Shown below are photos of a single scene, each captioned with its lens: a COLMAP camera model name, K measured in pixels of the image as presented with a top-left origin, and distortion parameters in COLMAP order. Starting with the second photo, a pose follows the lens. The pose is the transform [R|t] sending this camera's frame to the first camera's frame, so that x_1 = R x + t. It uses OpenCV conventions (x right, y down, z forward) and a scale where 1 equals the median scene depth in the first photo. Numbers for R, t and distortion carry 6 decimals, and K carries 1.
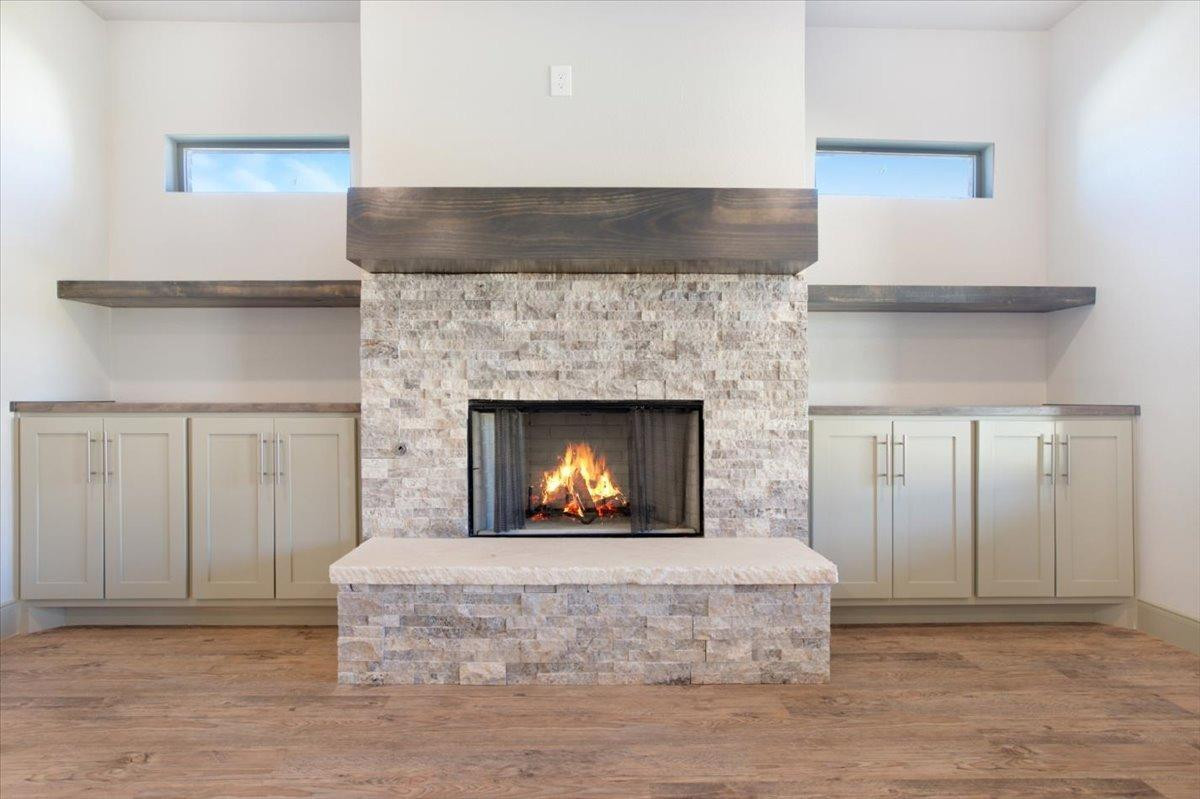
lens RADIAL K [[644.2, 0, 600.2], [0, 644.2, 394.6], [0, 0, 1]] dist [-0.021854, 0.000080]
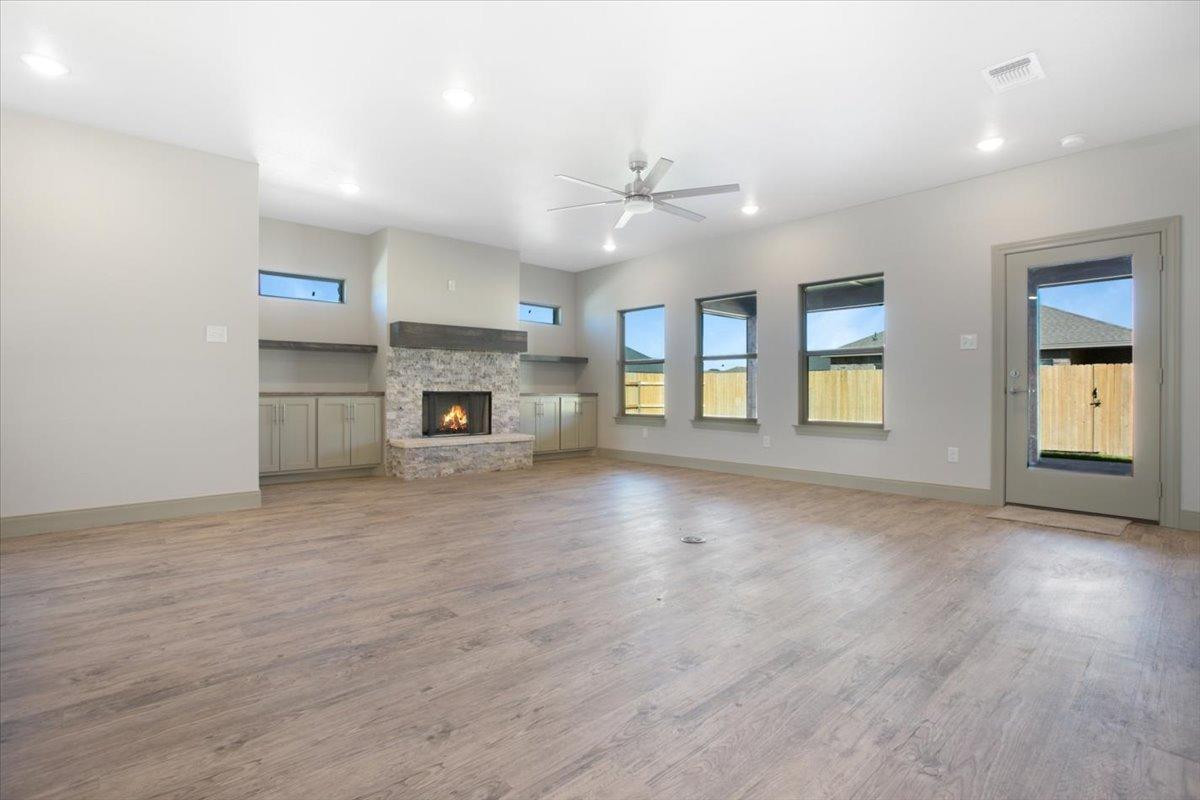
lens RADIAL K [[568.6, 0, 605.8], [0, 568.6, 391.2], [0, 0, 1]] dist [-0.003789, -0.000521]
pose [[0.750069, 0.001004, 0.661358, -1.286284], [-0.007008, 0.999955, 0.006430, -0.014458], [-0.661322, -0.009458, 0.750042, -1.496036]]
